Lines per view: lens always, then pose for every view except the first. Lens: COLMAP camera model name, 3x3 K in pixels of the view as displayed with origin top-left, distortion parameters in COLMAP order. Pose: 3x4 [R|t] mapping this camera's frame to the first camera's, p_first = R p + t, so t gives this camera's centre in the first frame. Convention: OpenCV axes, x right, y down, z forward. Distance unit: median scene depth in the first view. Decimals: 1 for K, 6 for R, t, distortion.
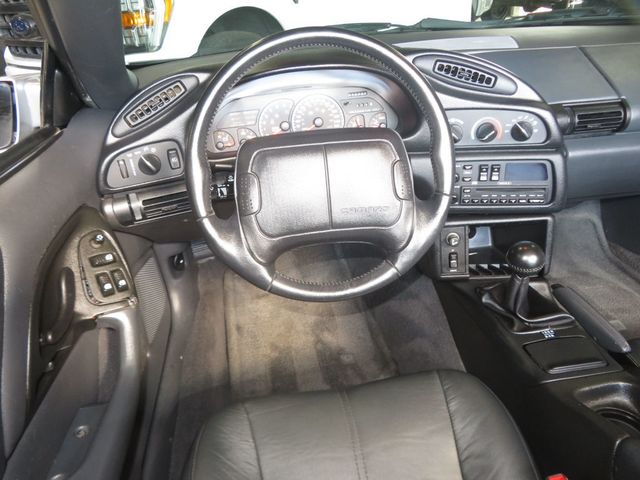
lens RADIAL K [[444.3, 0, 320.0], [0, 444.3, 240.0], [0, 0, 1]] dist [-0.020838, 0.009041]
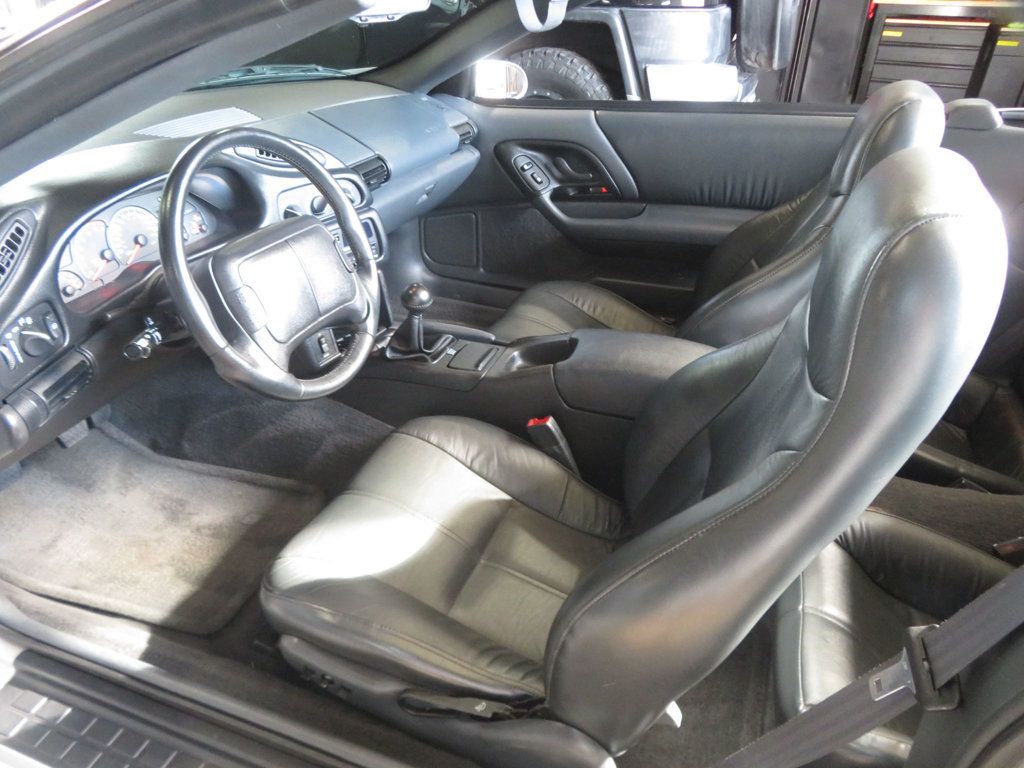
lens RADIAL K [[710.9, 0, 512.0], [0, 710.9, 384.0], [0, 0, 1]] dist [-0.020838, 0.009041]
pose [[0.480513, -0.392925, 0.784039, -0.801491], [0.391096, 0.896201, 0.209445, -0.039958], [-0.784953, 0.205994, 0.584307, -0.190672]]
